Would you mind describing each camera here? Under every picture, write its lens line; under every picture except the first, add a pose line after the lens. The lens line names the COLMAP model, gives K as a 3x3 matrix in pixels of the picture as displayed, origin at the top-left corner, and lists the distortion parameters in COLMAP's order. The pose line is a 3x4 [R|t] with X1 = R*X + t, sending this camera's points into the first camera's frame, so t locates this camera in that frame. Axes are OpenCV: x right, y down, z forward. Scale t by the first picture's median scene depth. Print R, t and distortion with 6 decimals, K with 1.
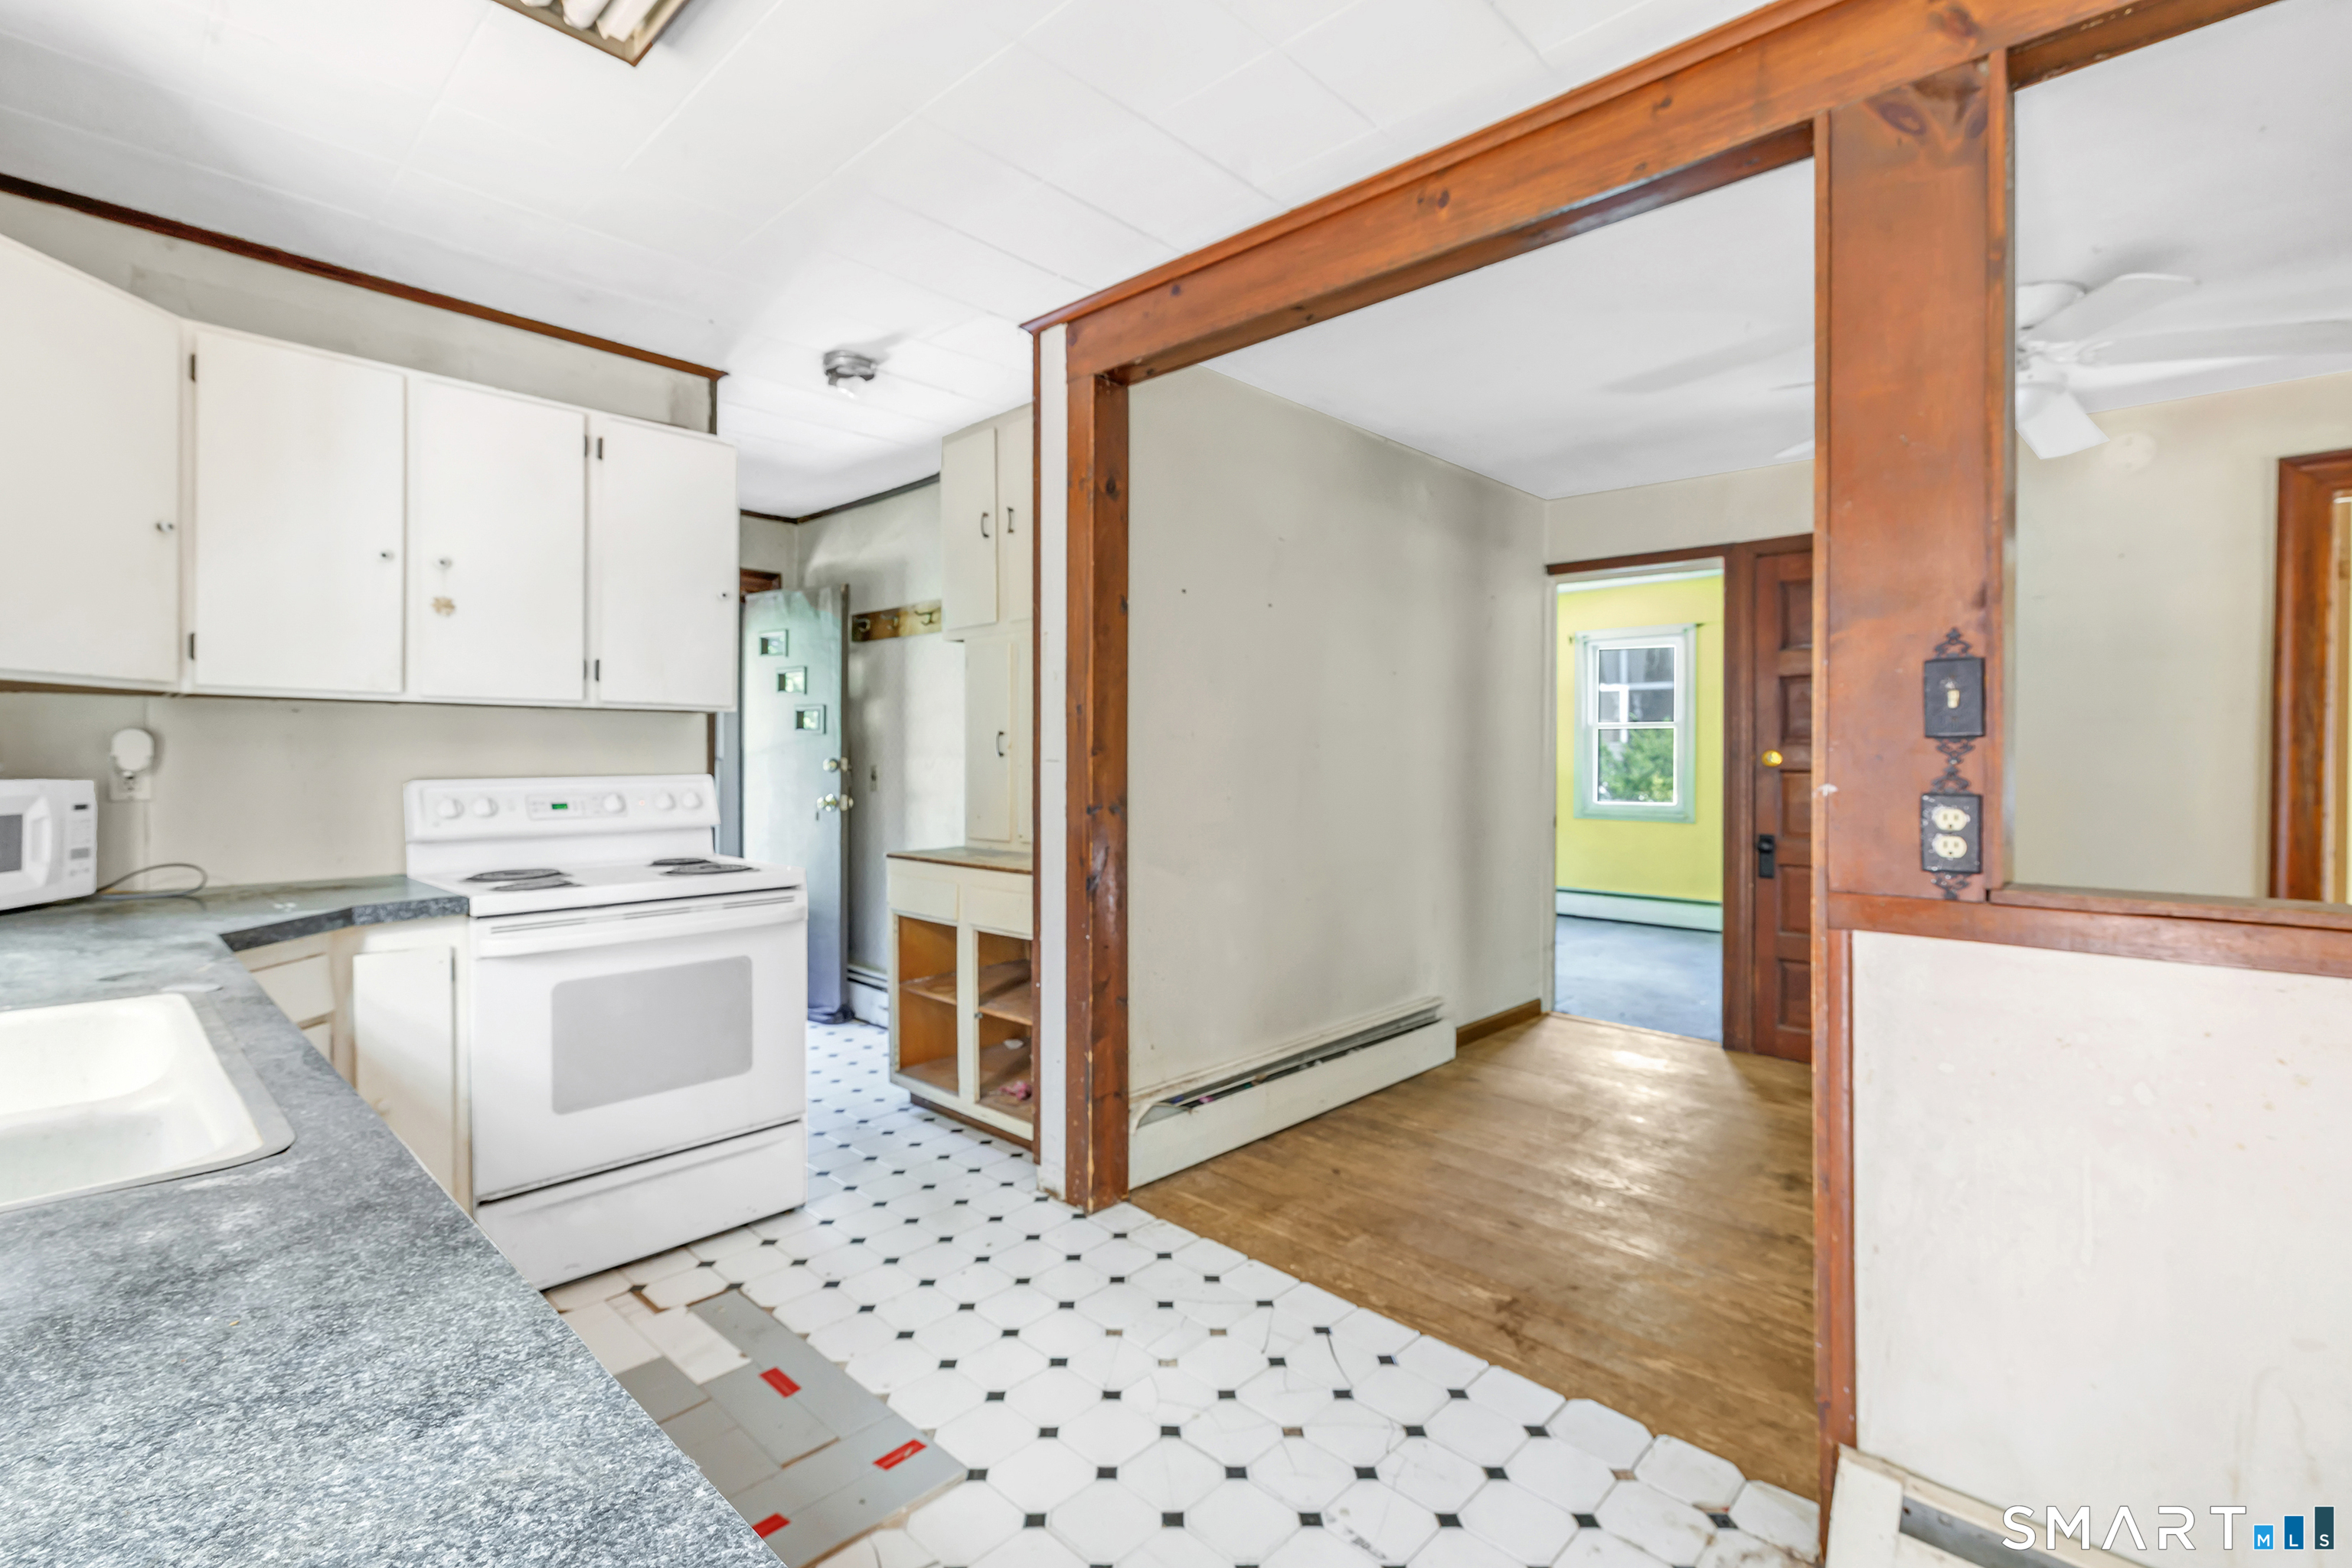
lens RADIAL K [[1071.7, 0, 1176.0], [0, 1071.7, 784.0], [0, 0, 1]] dist [-0.000568, 0.000007]
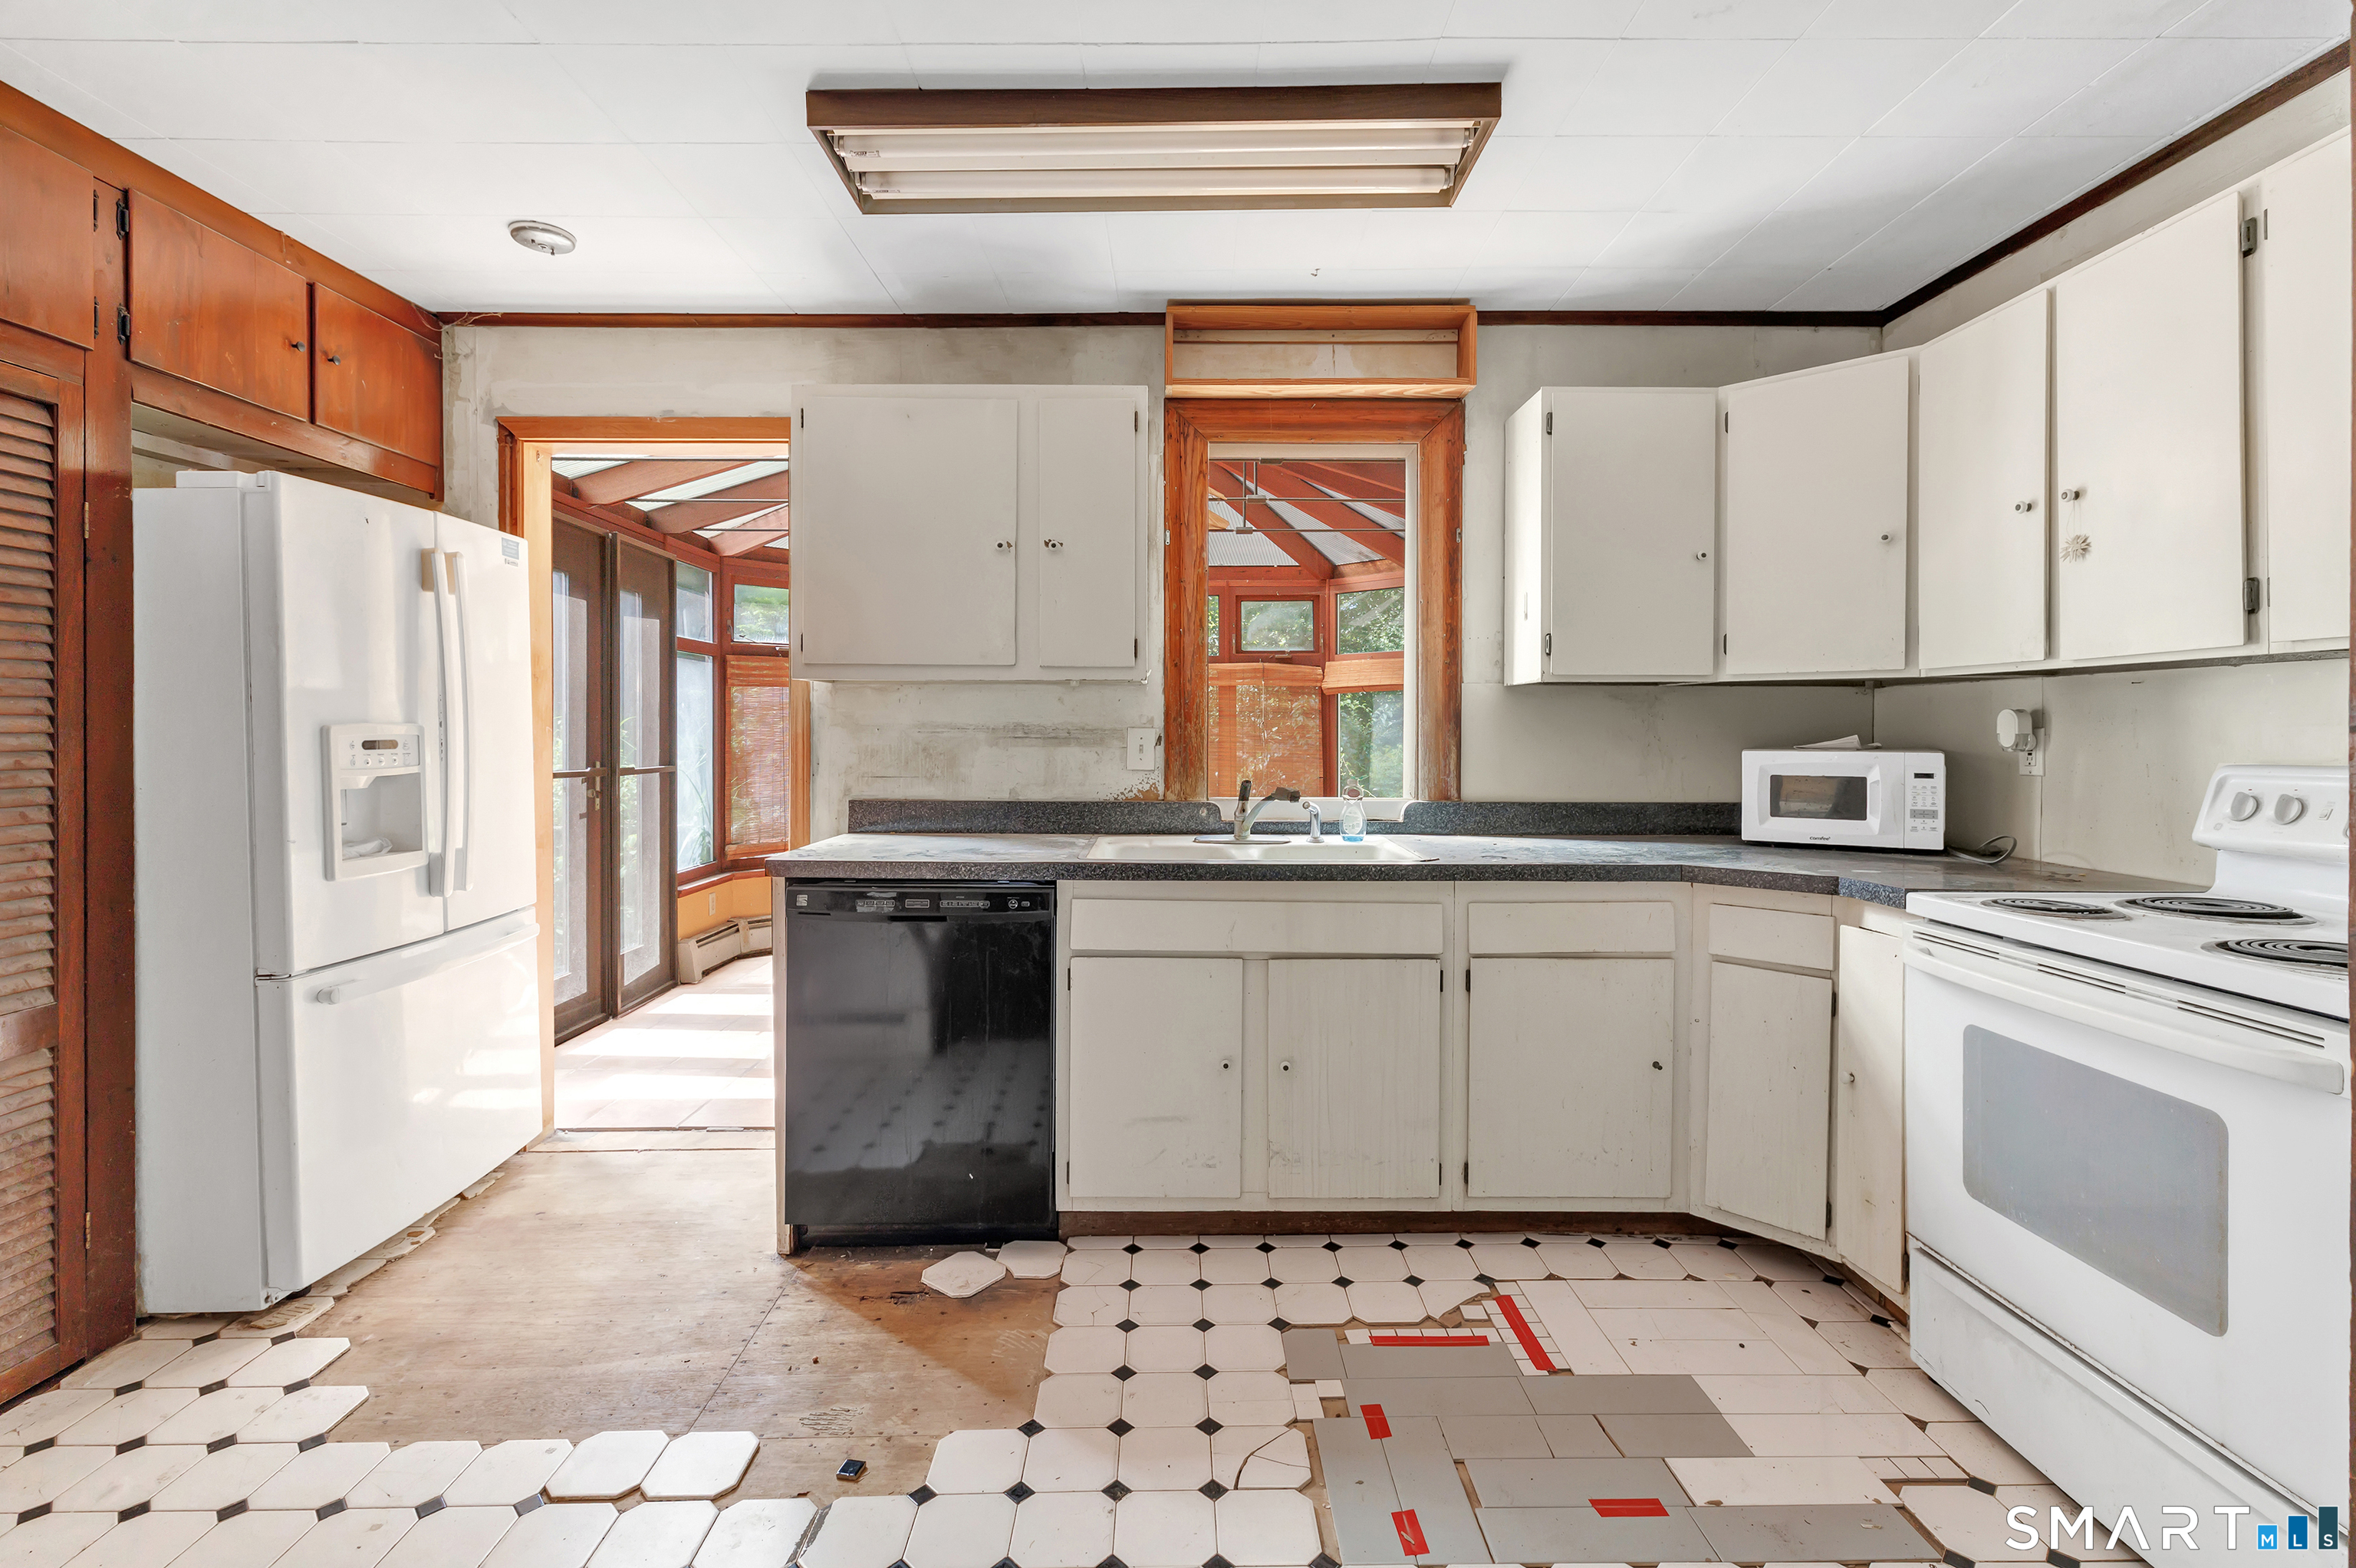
lens RADIAL K [[1062.7, 0, 1174.4], [0, 1062.7, 725.8], [0, 0, 1]] dist [0.000780, 0.000066]
pose [[-0.722967, -0.001024, -0.690882, 0.411752], [-0.010703, 0.999895, 0.009718, -0.037065], [0.690800, 0.014420, -0.722902, 1.257743]]
